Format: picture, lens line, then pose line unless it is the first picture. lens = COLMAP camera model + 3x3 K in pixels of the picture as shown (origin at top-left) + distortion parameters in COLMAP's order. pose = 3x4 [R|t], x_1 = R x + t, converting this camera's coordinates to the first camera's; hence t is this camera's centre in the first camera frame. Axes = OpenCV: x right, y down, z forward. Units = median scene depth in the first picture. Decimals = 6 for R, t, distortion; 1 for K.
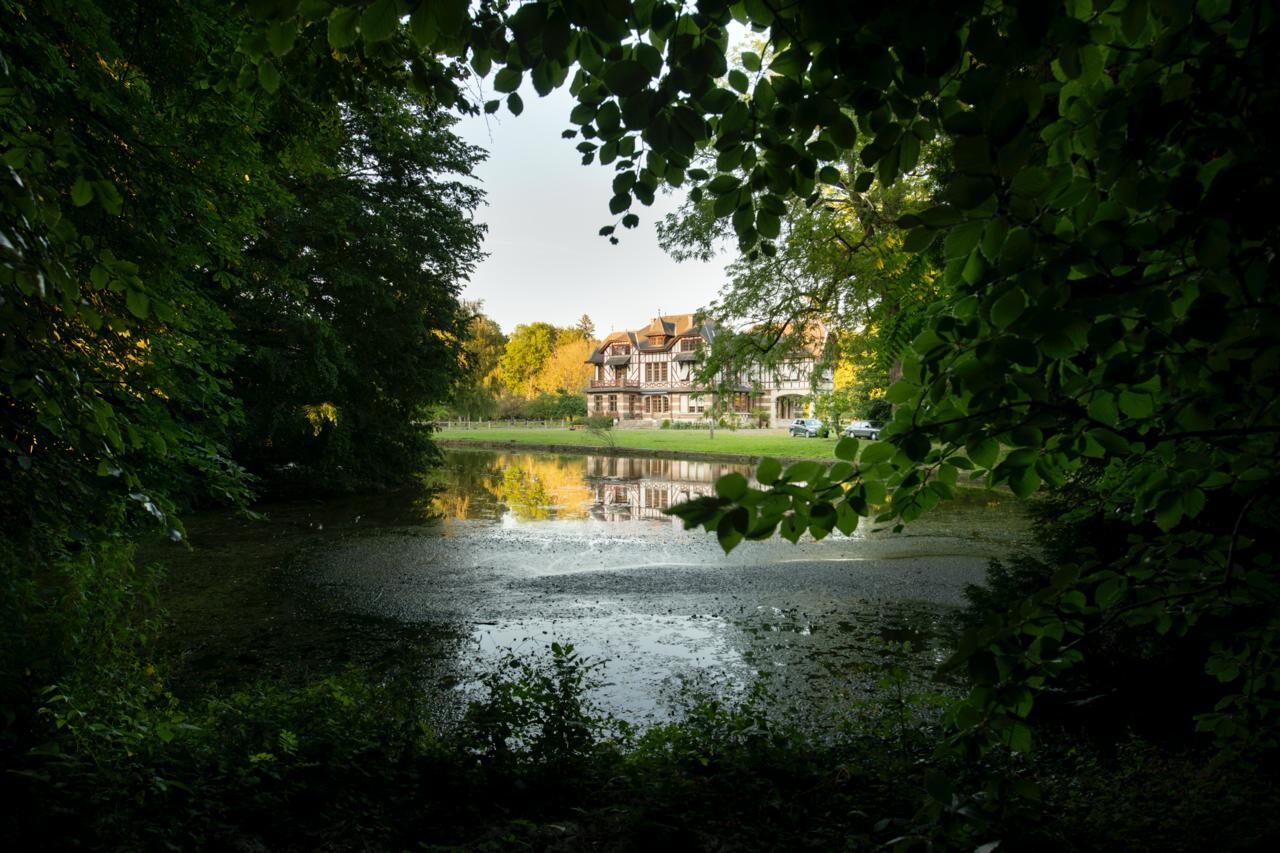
lens RADIAL K [[802.9, 0, 644.2], [0, 802.9, 417.8], [0, 0, 1]] dist [0.007202, -0.004040]
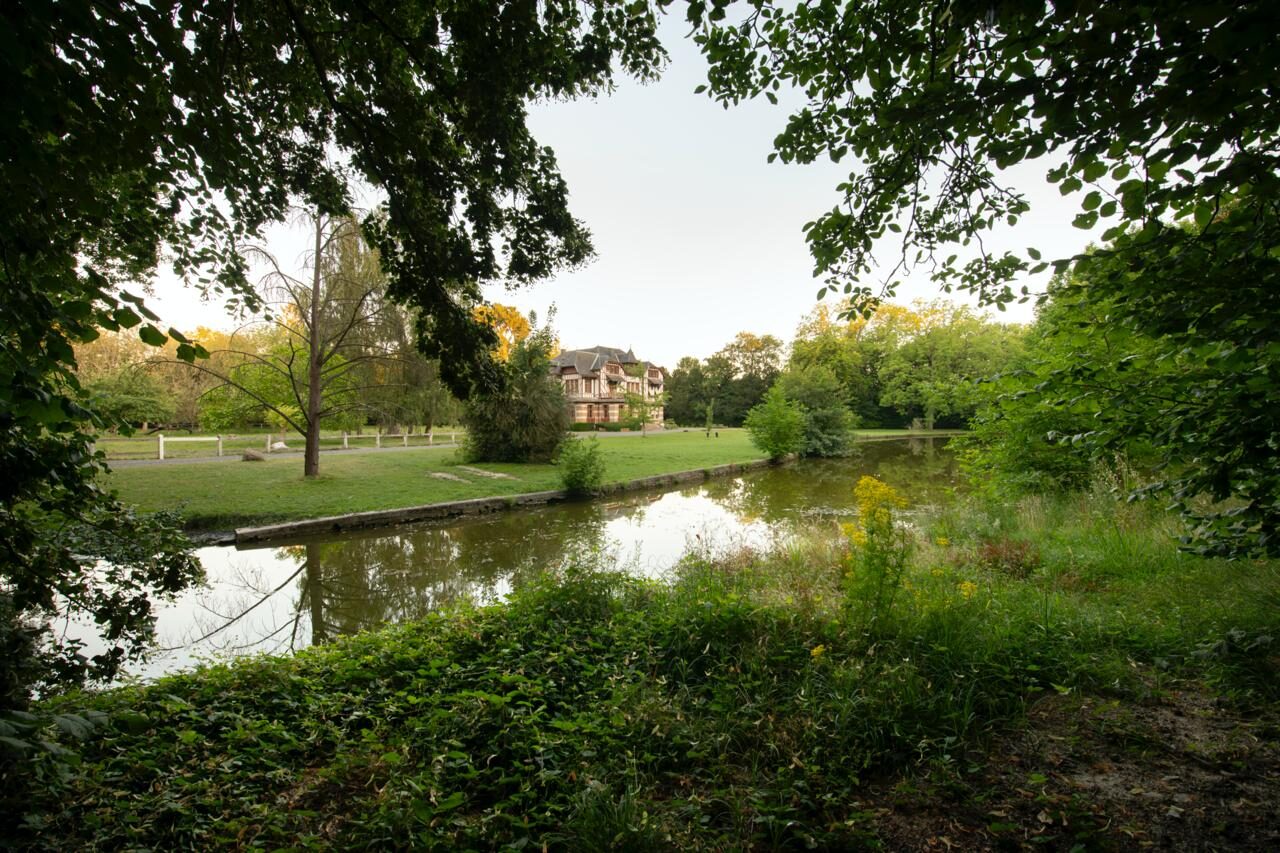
lens RADIAL K [[527.4, 0, 640.4], [0, 527.4, 420.1], [0, 0, 1]] dist [-0.009064, -0.003979]
pose [[0.036119, -0.008384, 0.999312, -0.941748], [0.001897, 0.999964, 0.008321, -0.011763], [-0.999346, 0.001596, 0.036134, 1.002112]]
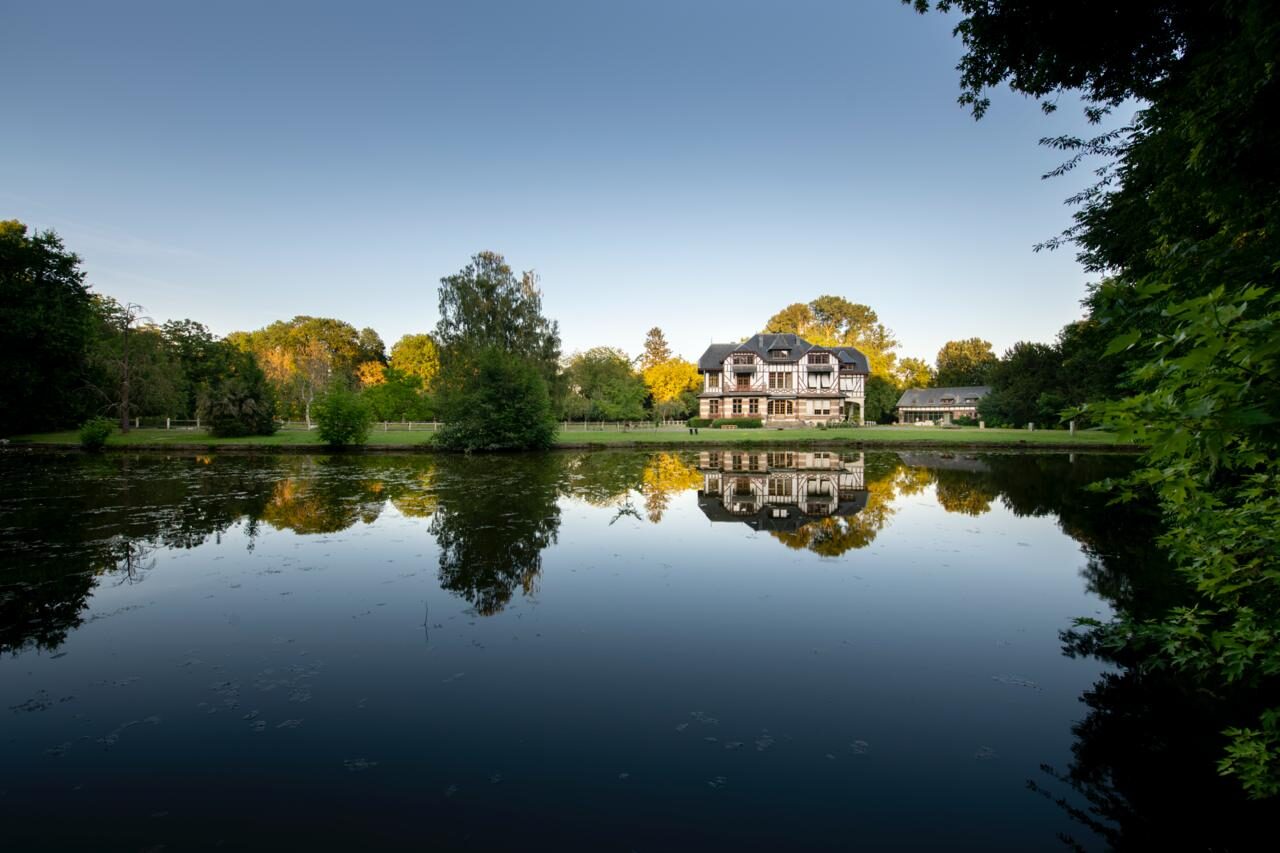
lens RADIAL K [[527.4, 0, 641.5], [0, 527.4, 422.0], [0, 0, 1]] dist [-0.009064, -0.003979]
pose [[0.840424, -0.000405, 0.541930, -0.608840], [-0.001710, 0.999993, 0.003398, 0.002611], [-0.541927, -0.003782, 0.840417, 0.479861]]
